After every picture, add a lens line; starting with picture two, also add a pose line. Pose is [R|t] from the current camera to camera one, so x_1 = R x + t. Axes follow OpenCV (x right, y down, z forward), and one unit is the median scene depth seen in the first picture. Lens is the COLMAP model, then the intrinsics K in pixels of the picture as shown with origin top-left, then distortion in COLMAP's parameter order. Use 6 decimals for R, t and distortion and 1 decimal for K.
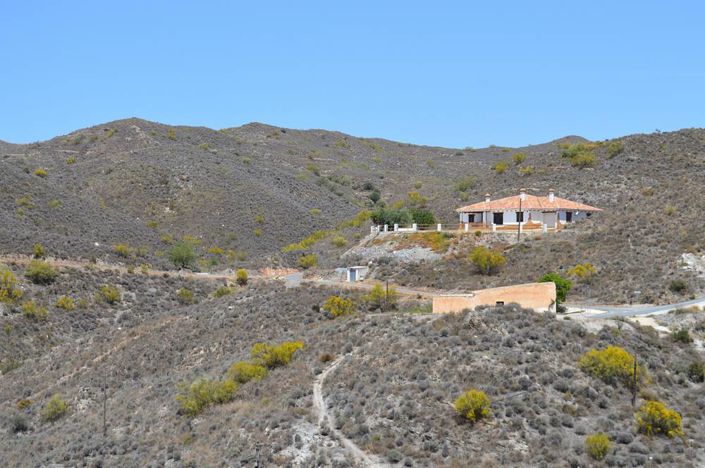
lens RADIAL K [[1658.9, 0, 352.5], [0, 1658.9, 234.0], [0, 0, 1]] dist [-0.013757, 0.060451]
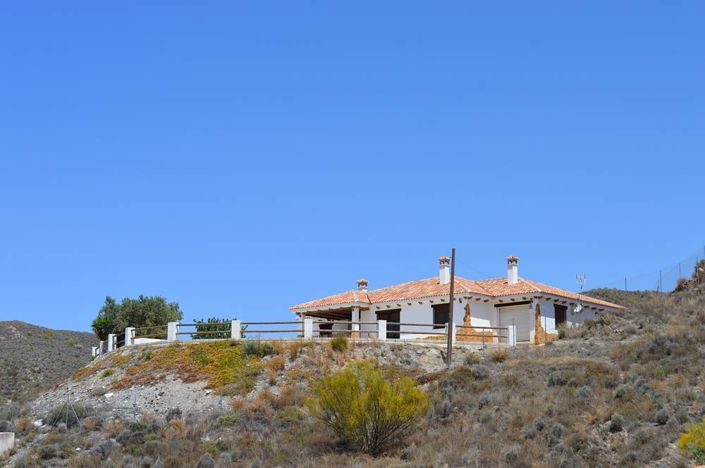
lens RADIAL K [[1205.3, 0, 352.5], [0, 1205.3, 234.0], [0, 0, 1]] dist [0.025128, 0.030012]
pose [[0.996767, 0.012843, 0.079308, 0.057094], [0.001004, 0.985072, -0.172143, 0.021742], [-0.080335, 0.171666, 0.981874, 0.732123]]
